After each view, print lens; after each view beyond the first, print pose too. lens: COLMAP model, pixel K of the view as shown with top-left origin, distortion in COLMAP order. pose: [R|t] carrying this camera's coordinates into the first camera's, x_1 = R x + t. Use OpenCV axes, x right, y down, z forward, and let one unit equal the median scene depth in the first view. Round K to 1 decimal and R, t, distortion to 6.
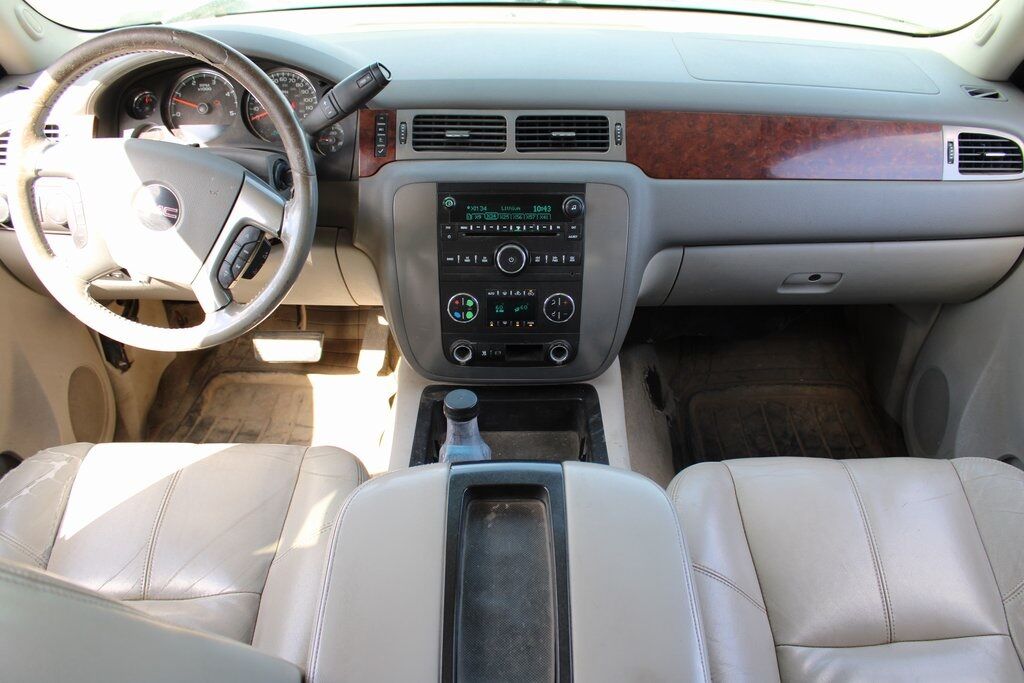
lens RADIAL K [[856.2, 0, 512.0], [0, 856.2, 341.5], [0, 0, 1]] dist [-0.154558, 0.136675]
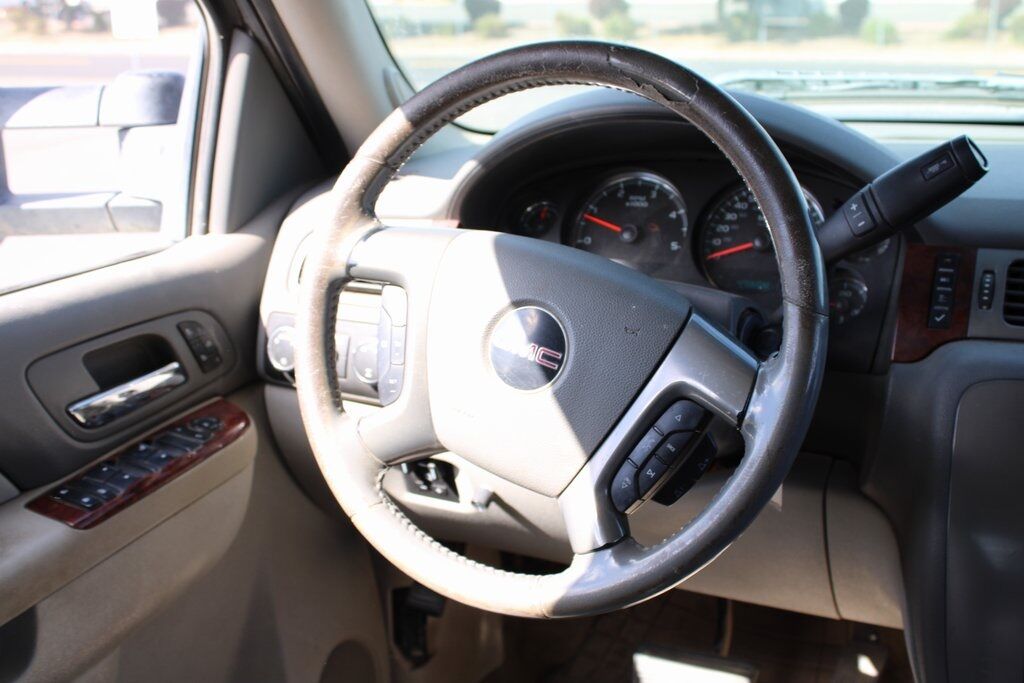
lens RADIAL K [[1246.3, 0, 532.9], [0, 1246.3, 341.2], [0, 0, 1]] dist [-0.054316, 0.014257]
pose [[0.916379, 0.088915, -0.390312, -0.083622], [-0.203604, 0.943012, -0.263200, 0.046186], [0.344667, 0.320660, 0.882260, 0.227300]]
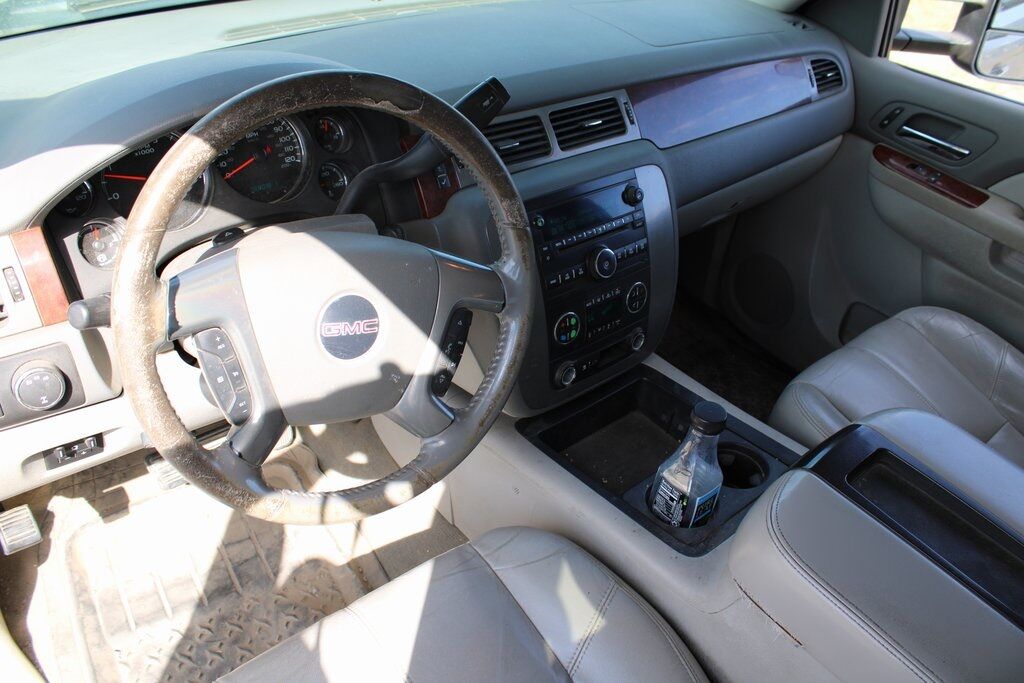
lens RADIAL K [[856.2, 0, 512.0], [0, 856.2, 341.5], [0, 0, 1]] dist [-0.154558, 0.136675]
pose [[0.759141, -0.328752, 0.561807, -0.623030], [0.288963, 0.943586, 0.161696, -0.191872], [-0.583271, 0.039591, 0.811312, 0.287012]]
